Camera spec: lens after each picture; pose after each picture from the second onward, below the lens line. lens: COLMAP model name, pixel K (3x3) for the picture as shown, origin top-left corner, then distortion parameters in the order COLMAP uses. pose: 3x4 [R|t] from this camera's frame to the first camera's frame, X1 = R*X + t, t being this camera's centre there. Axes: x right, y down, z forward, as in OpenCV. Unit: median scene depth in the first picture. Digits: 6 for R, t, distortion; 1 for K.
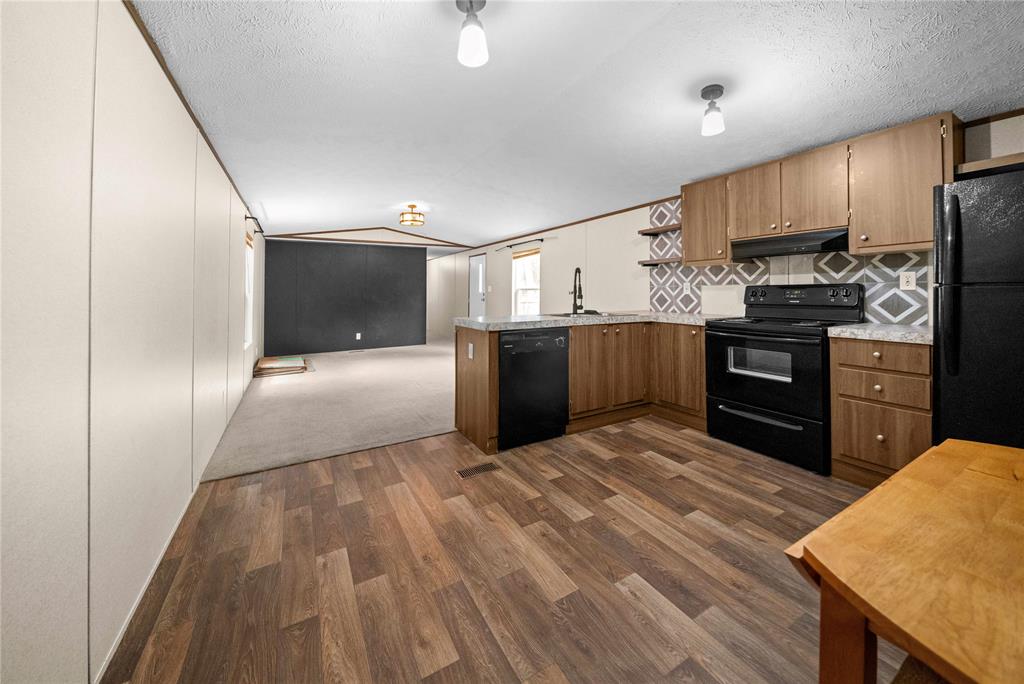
lens RADIAL K [[368.3, 0, 509.2], [0, 368.3, 298.9], [0, 0, 1]] dist [-0.000297, -0.000035]
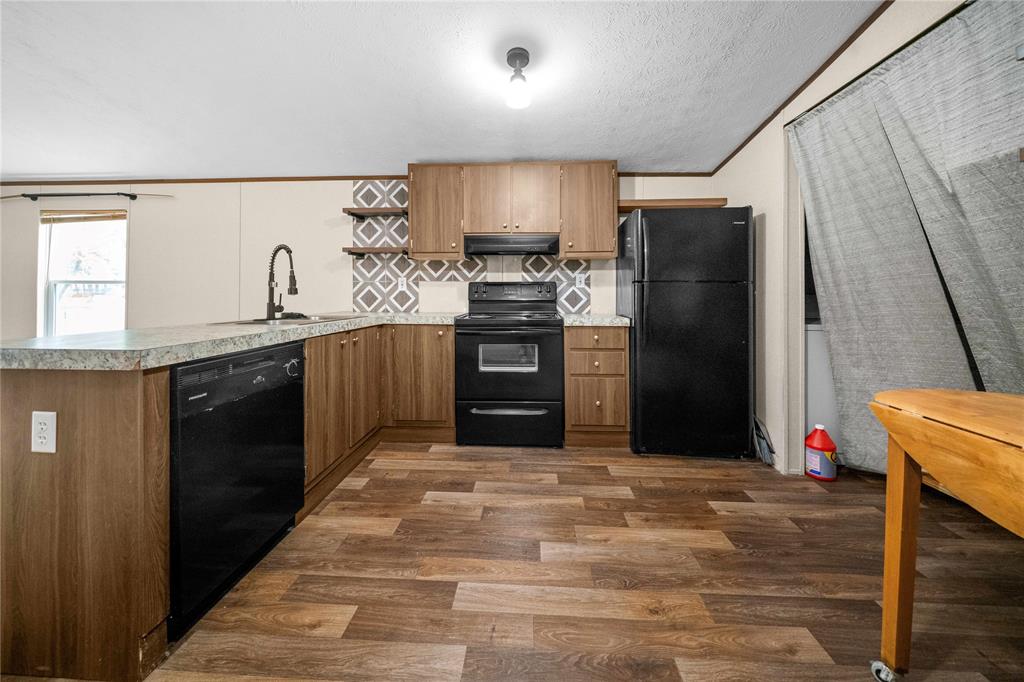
lens RADIAL K [[372.4, 0, 510.4], [0, 372.4, 297.0], [0, 0, 1]] dist [-0.000187, -0.000141]
pose [[0.544134, 0.000045, 0.838998, -0.148261], [0.009593, 0.999934, -0.006275, 0.012502], [-0.838944, 0.011463, 0.544098, 0.370275]]
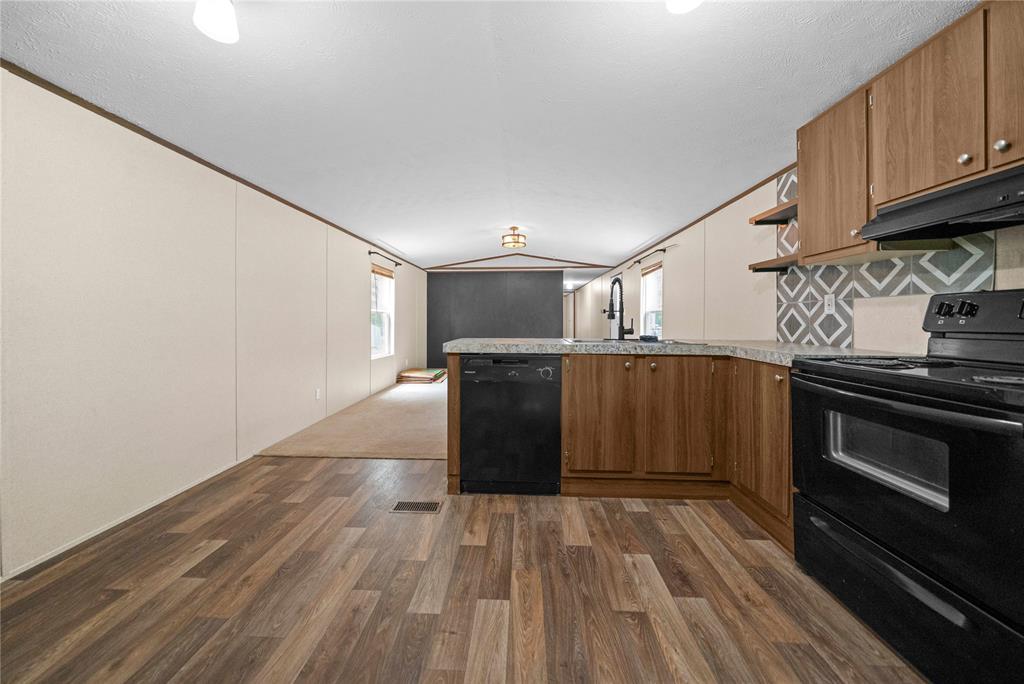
lens RADIAL K [[357.6, 0, 509.4], [0, 357.6, 326.7], [0, 0, 1]] dist [-0.004215, 0.000072]
pose [[0.845800, 0.017687, -0.533207, 0.432812], [-0.015717, 0.999843, 0.008233, 0.013347], [0.533268, 0.001417, 0.845945, 0.298849]]
